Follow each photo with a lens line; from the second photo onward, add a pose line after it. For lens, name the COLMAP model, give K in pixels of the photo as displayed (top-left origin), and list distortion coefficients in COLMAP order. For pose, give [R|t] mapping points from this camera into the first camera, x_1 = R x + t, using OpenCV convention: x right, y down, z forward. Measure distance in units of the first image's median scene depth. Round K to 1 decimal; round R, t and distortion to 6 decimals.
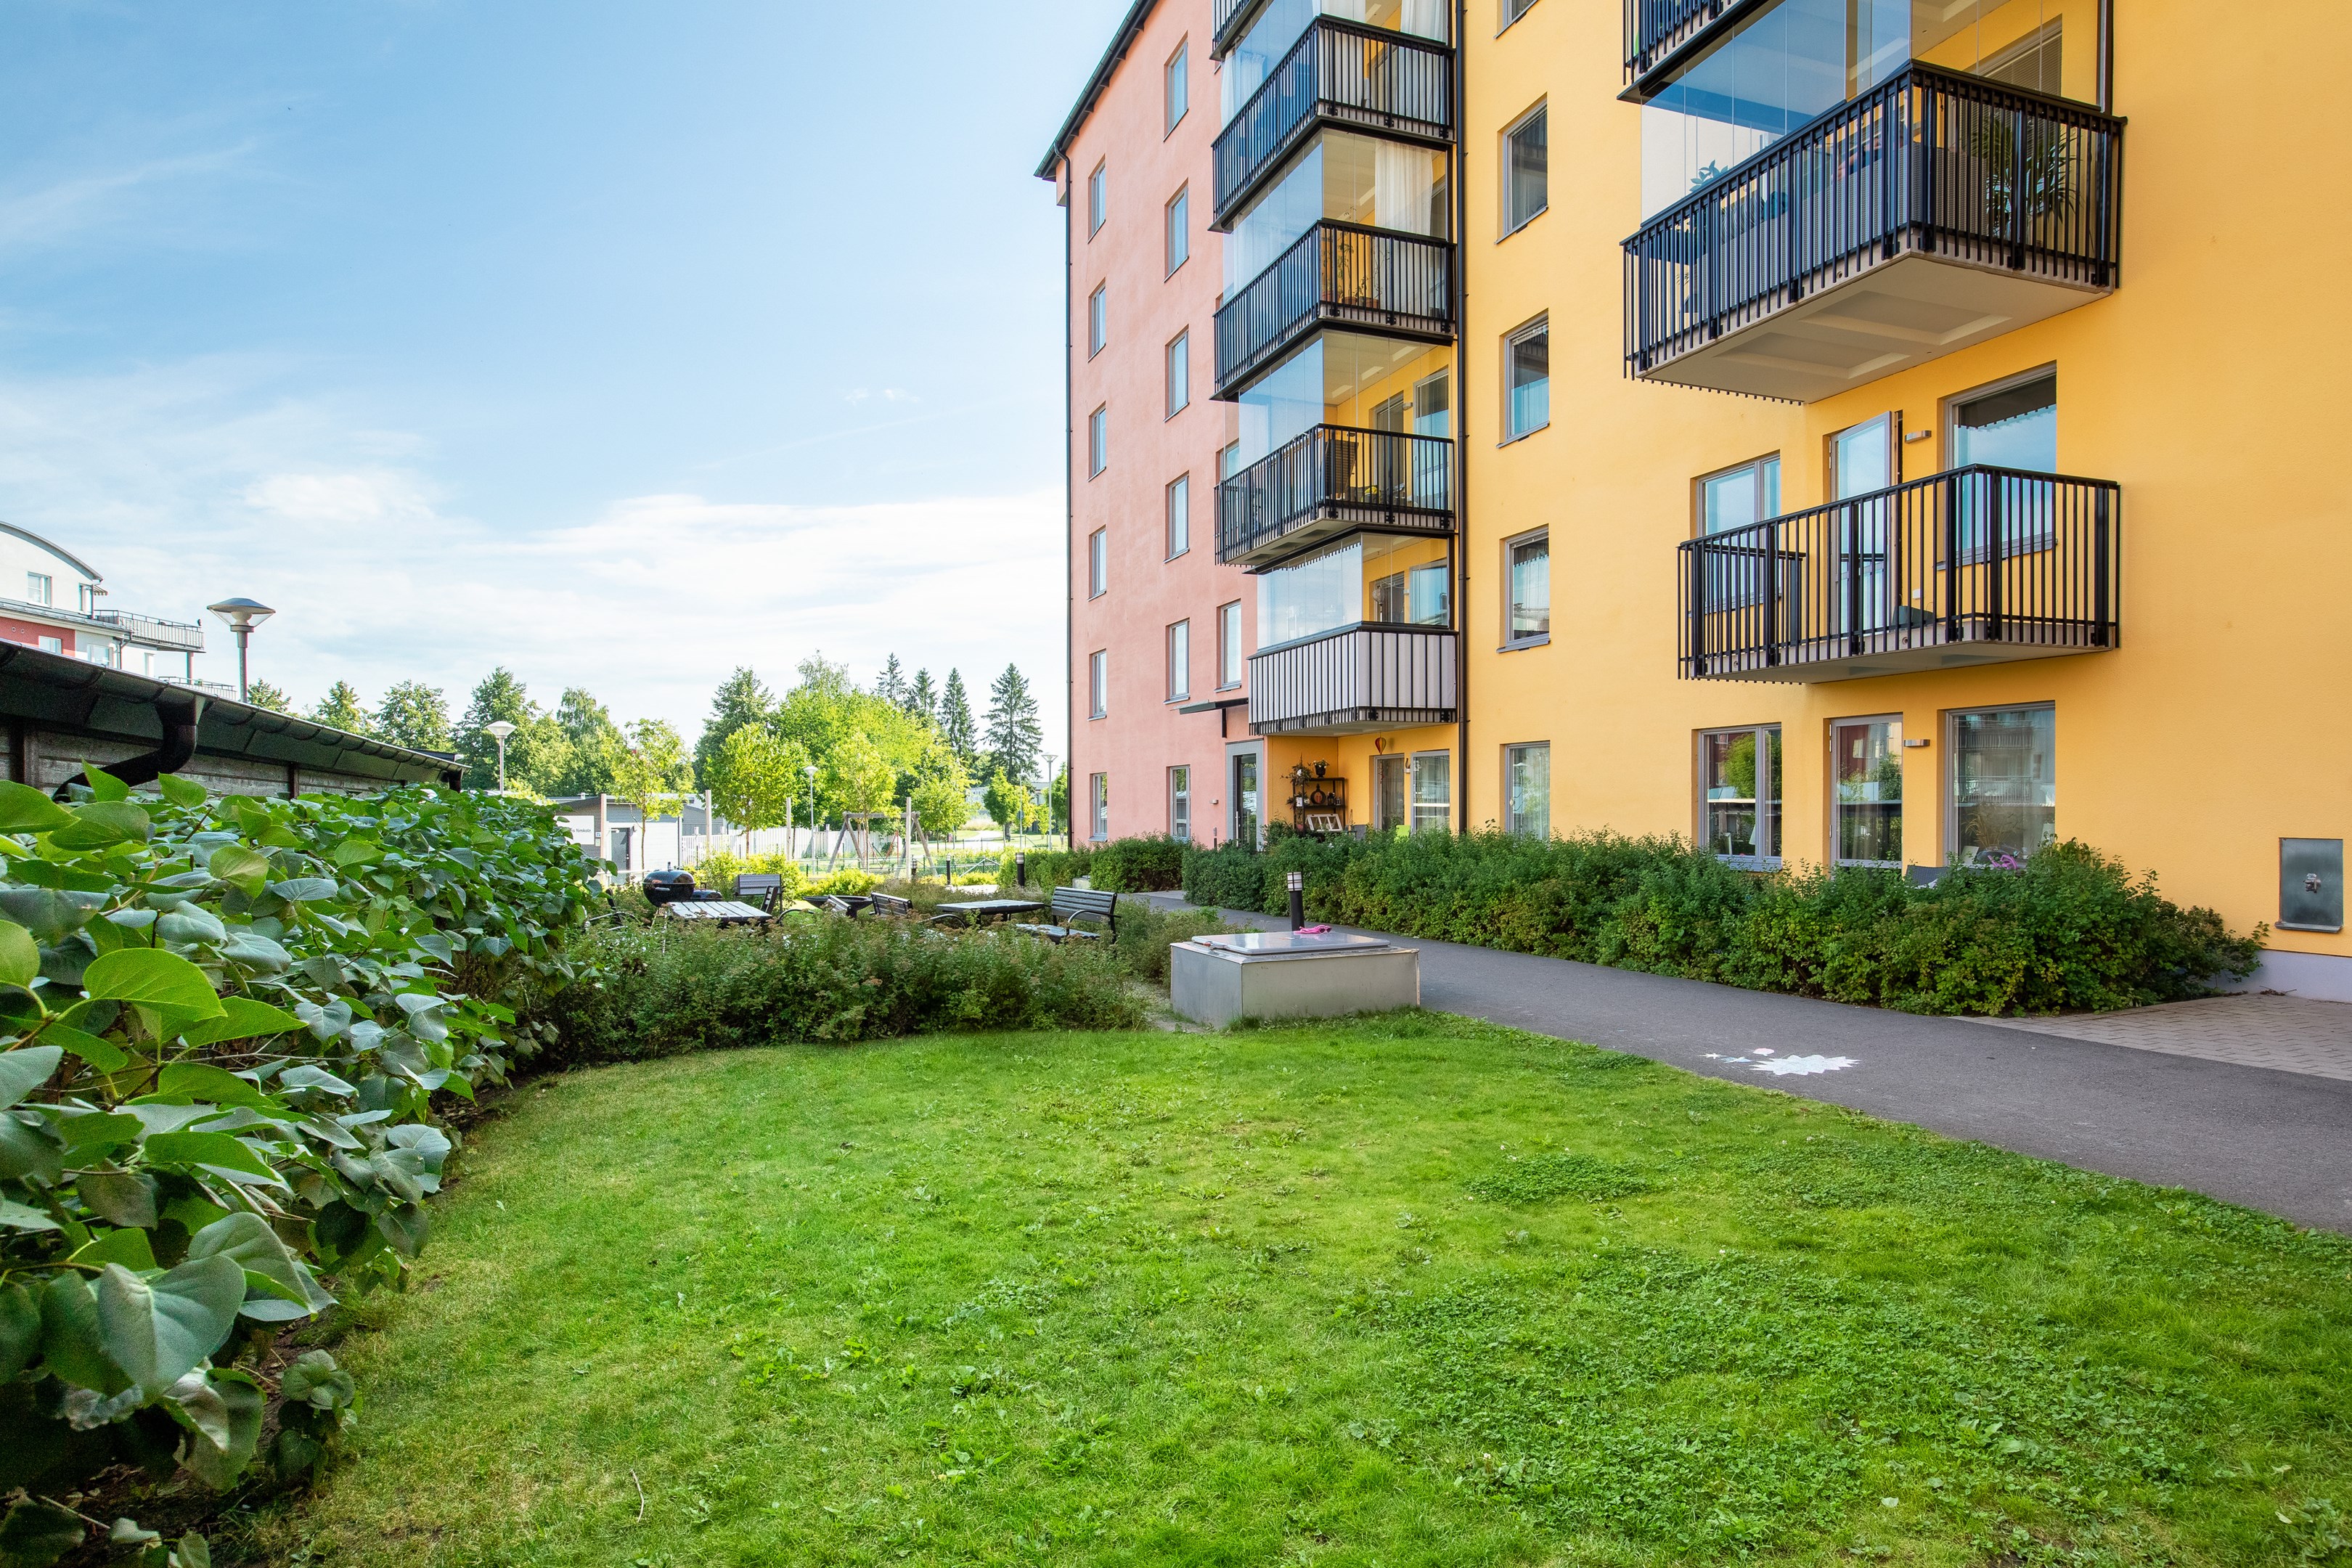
lens RADIAL K [[1385.5, 0, 1164.8], [0, 1385.5, 802.0], [0, 0, 1]] dist [0.005981, 0.000600]
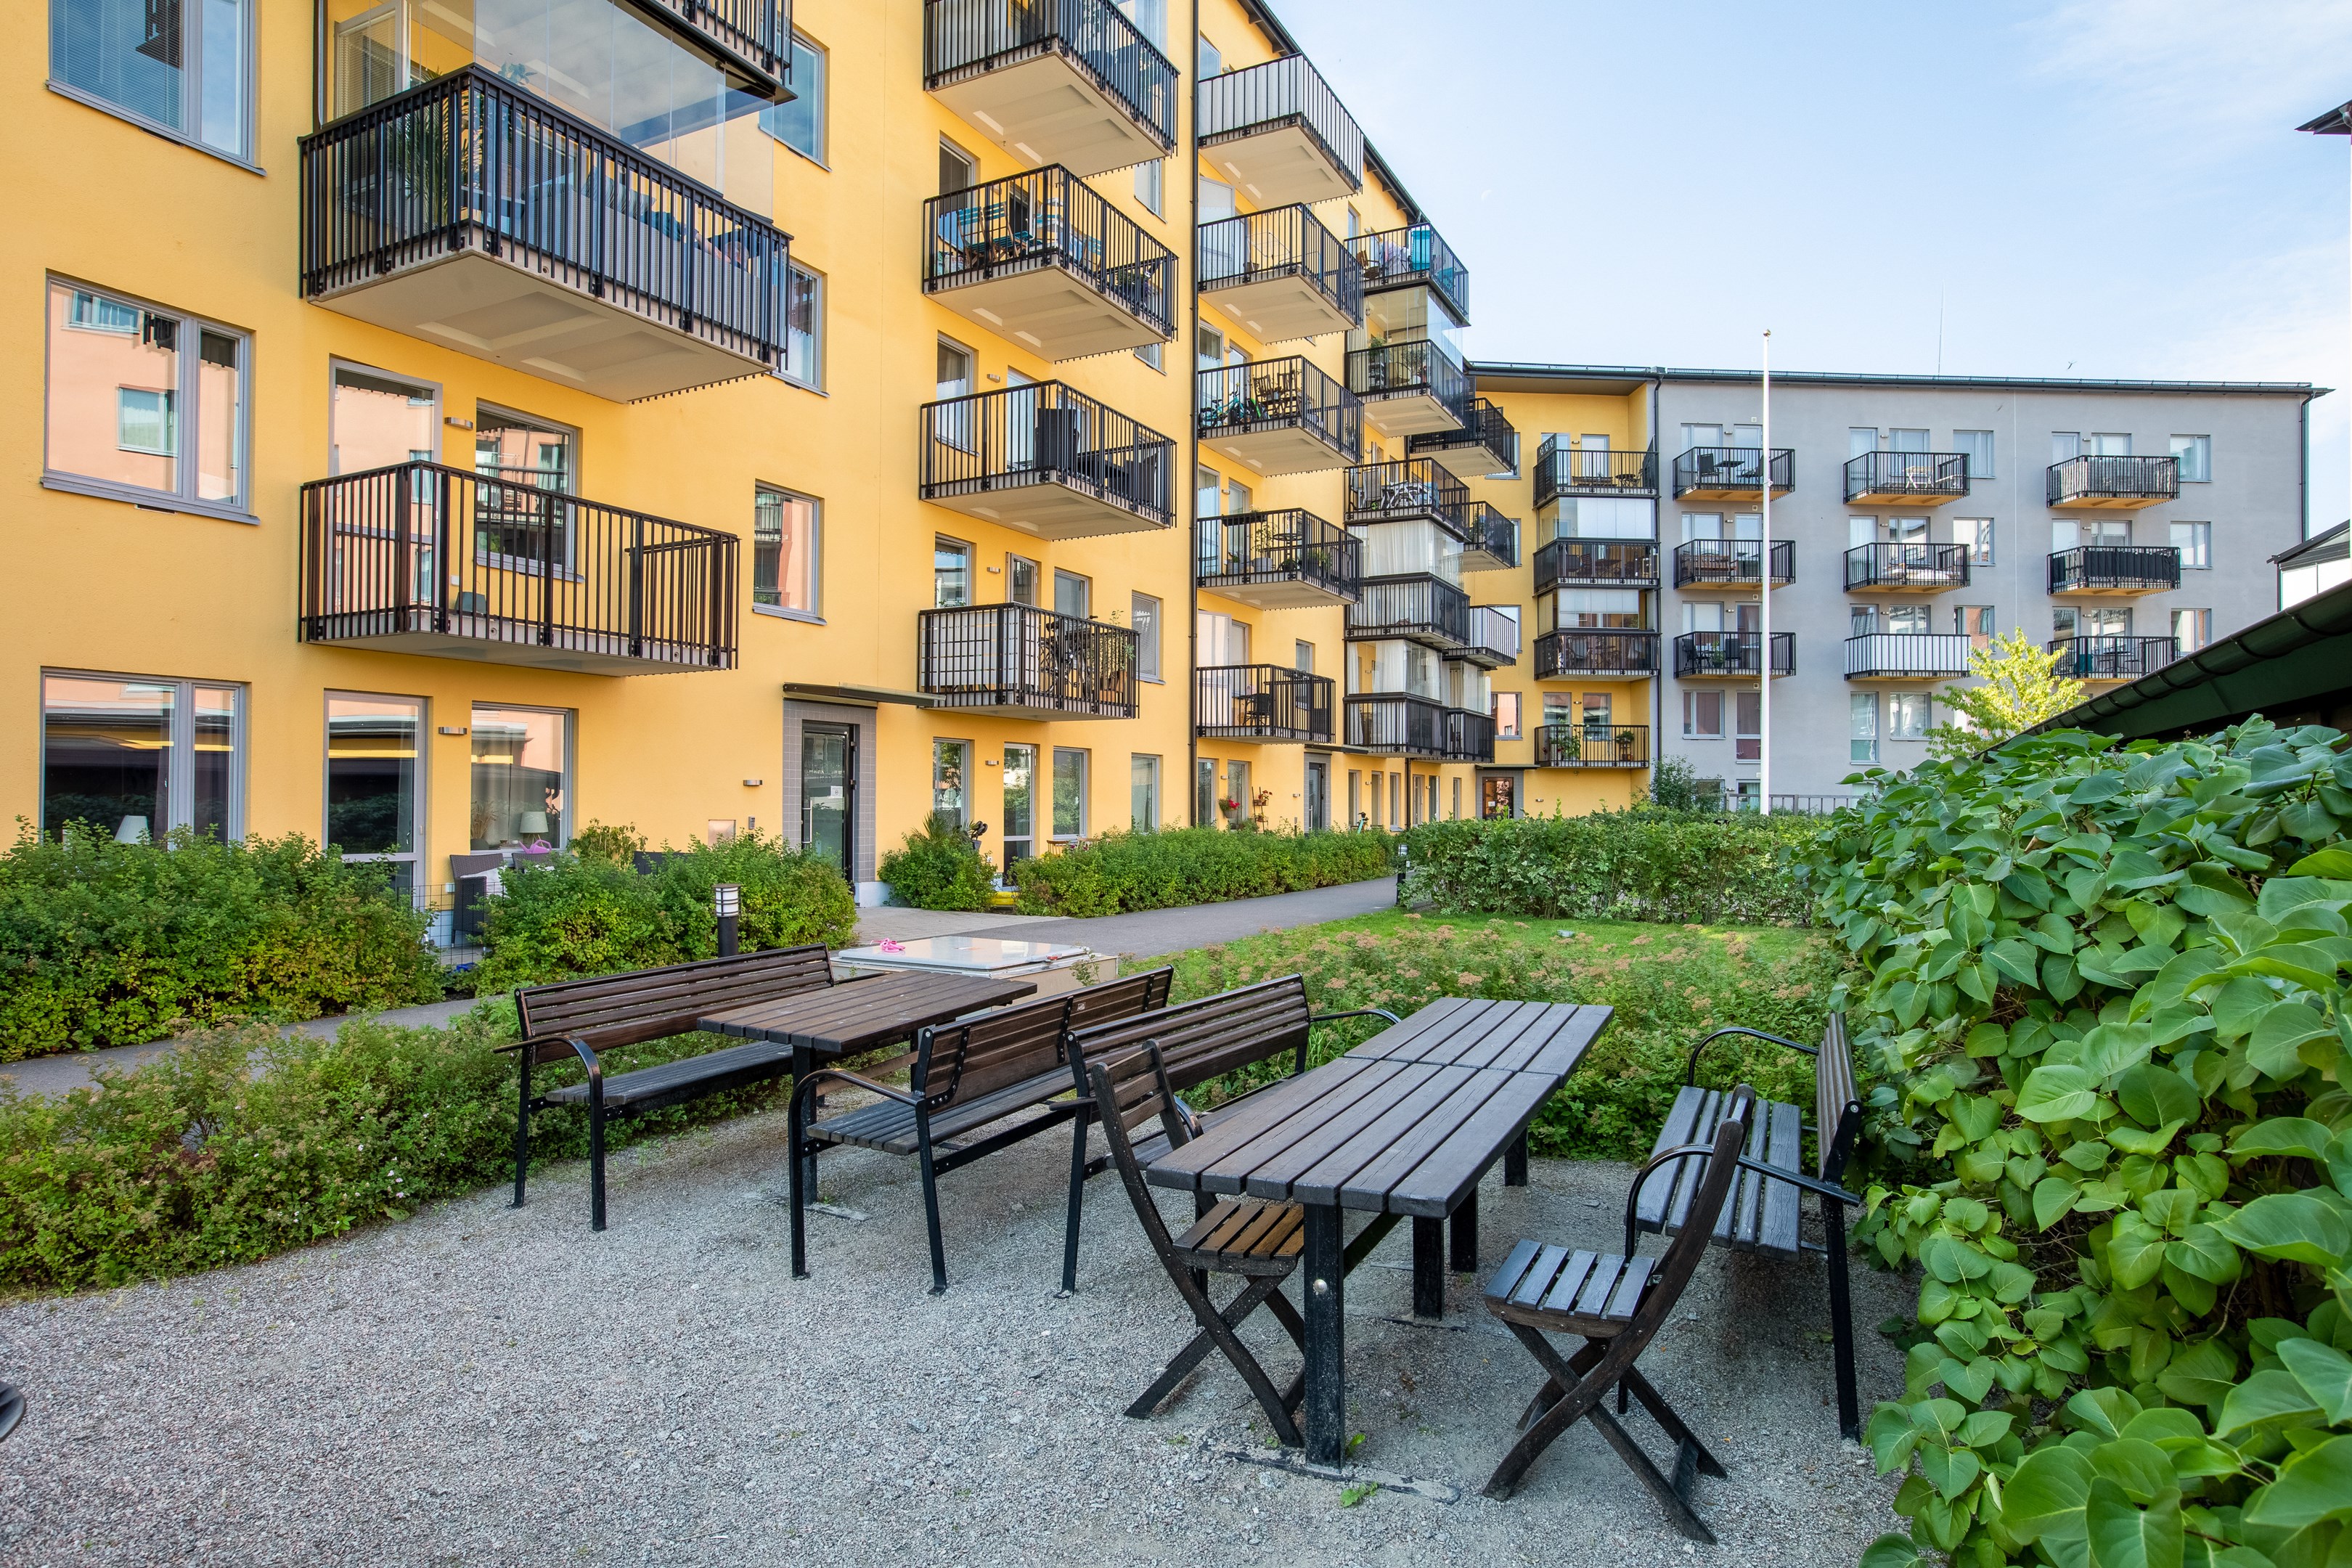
lens RADIAL K [[1336.8, 0, 1157.9], [0, 1336.8, 772.0], [0, 0, 1]] dist [0.022153, 0.003648]
pose [[-0.681597, 0.017725, 0.731513, -0.547790], [0.001083, 0.999730, -0.023214, 0.009746], [-0.731727, -0.015030, -0.681432, 1.407773]]
